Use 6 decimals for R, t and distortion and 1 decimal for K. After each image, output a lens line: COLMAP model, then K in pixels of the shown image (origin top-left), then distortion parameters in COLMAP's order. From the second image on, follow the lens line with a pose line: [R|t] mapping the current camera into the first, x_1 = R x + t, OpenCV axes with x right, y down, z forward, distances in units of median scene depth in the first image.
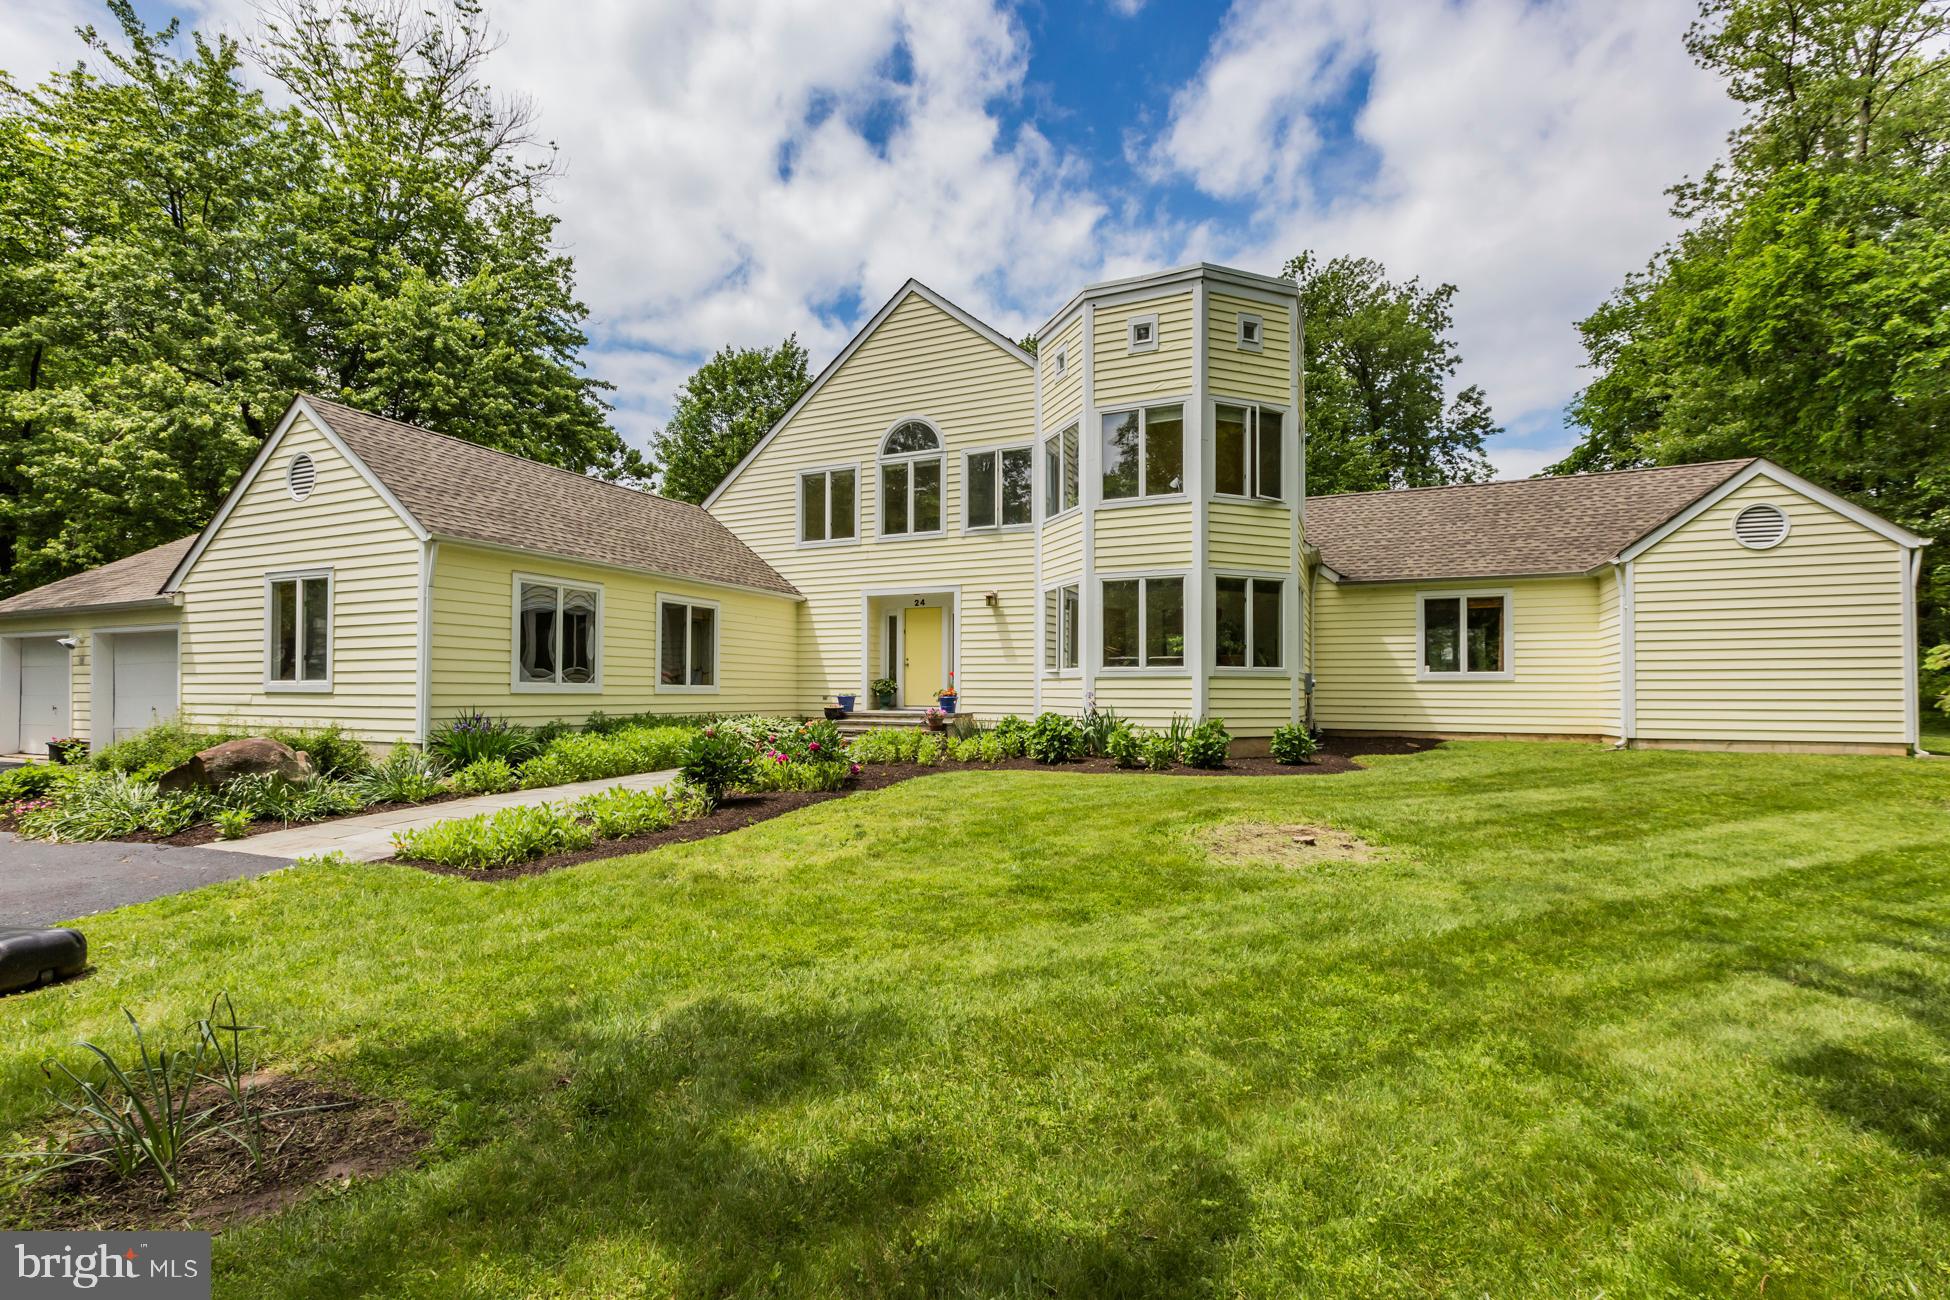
lens RADIAL K [[903.2, 0, 981.7], [0, 903.2, 677.4], [0, 0, 1]] dist [-0.001334, -0.000046]
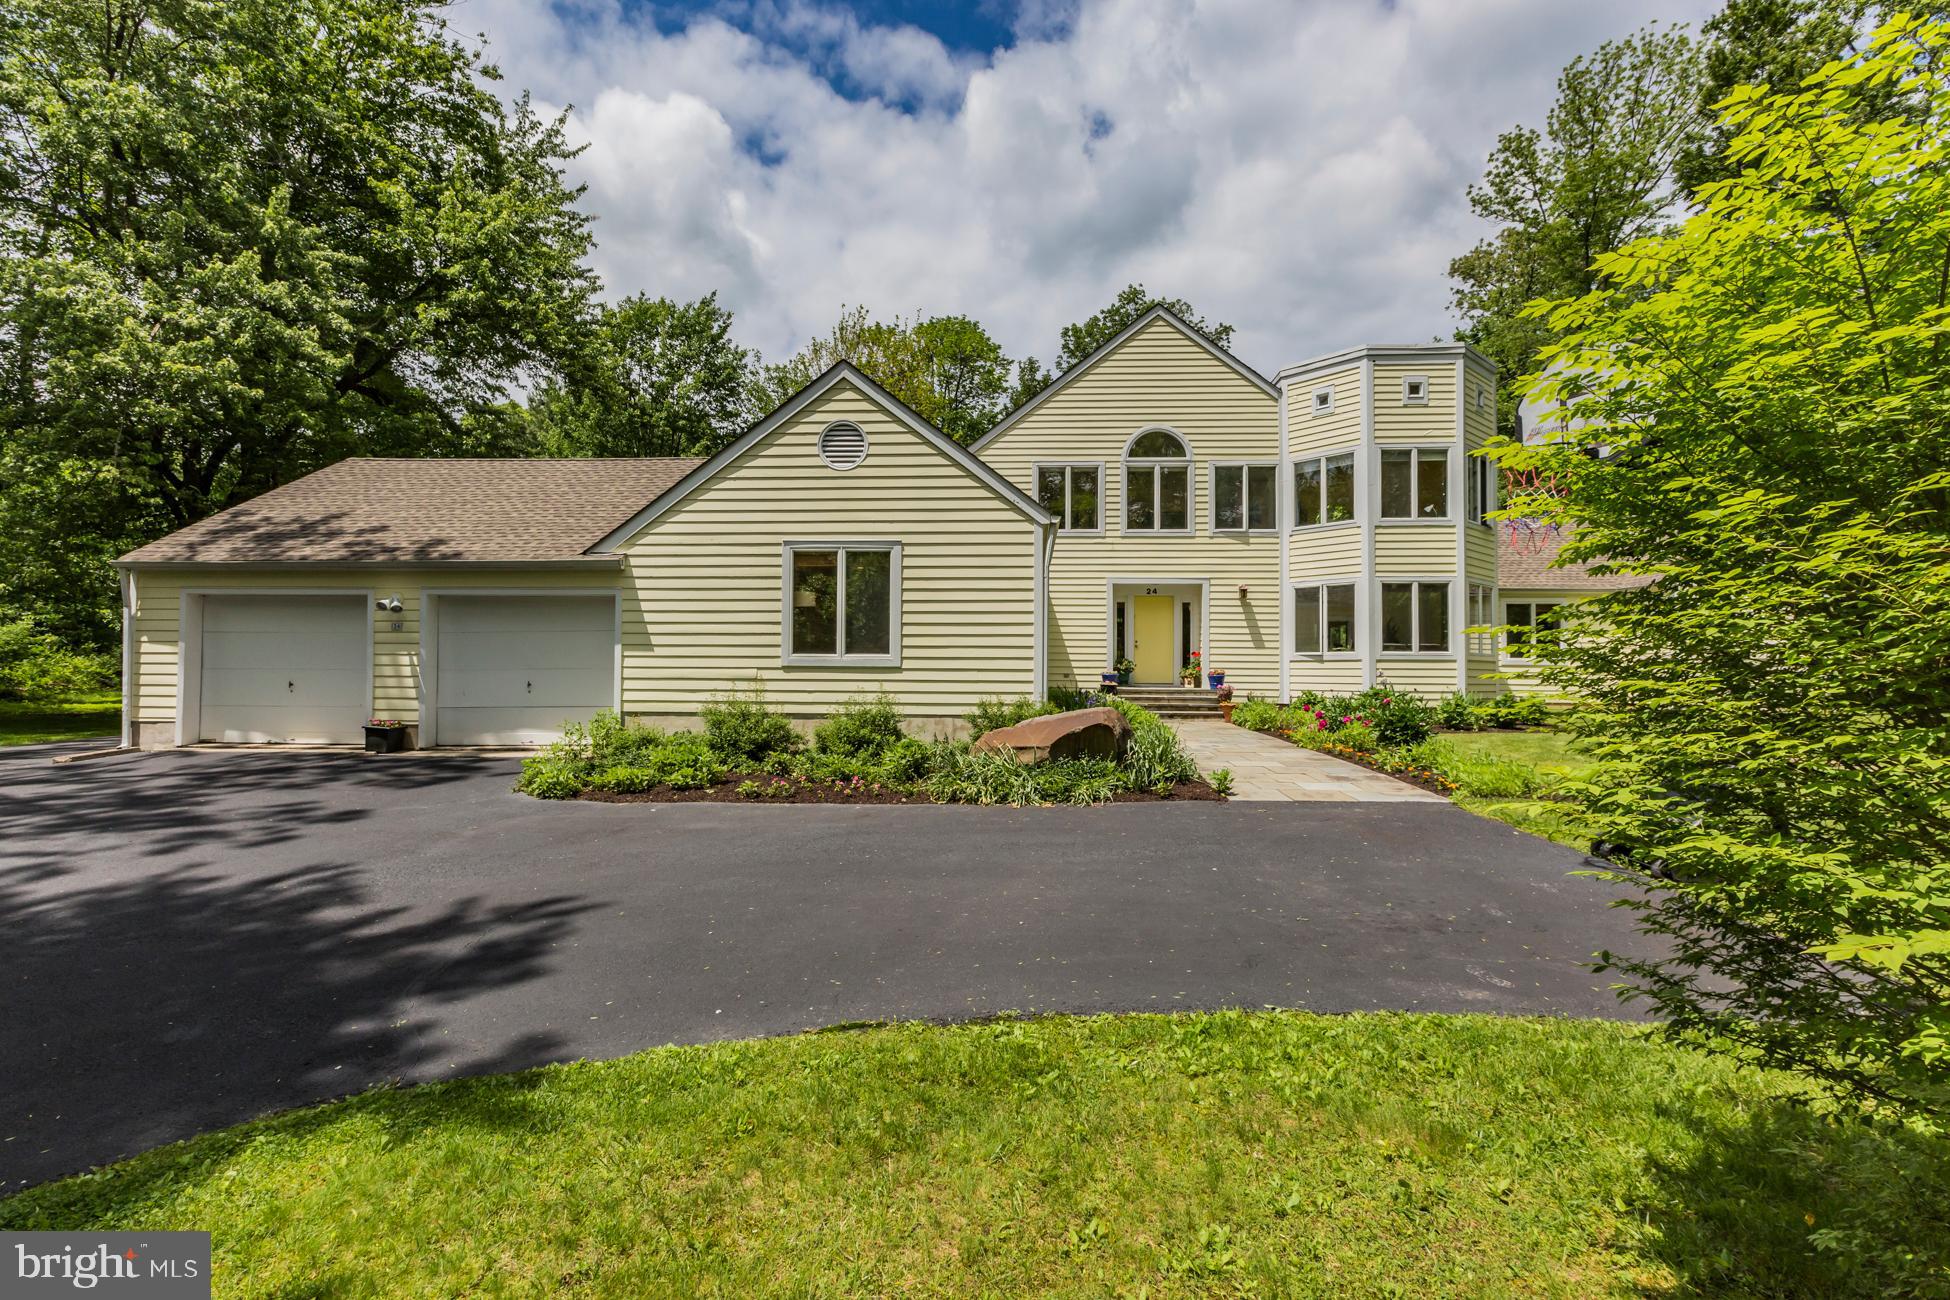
lens RADIAL K [[903.2, 0, 975.0], [0, 903.2, 650.0], [0, 0, 1]] dist [-0.002553, 0.005872]
pose [[0.927107, 0.012407, 0.374591, -0.740323], [-0.008607, 0.999893, -0.011815, 0.005320], [-0.374698, 0.007730, 0.927115, 0.046501]]
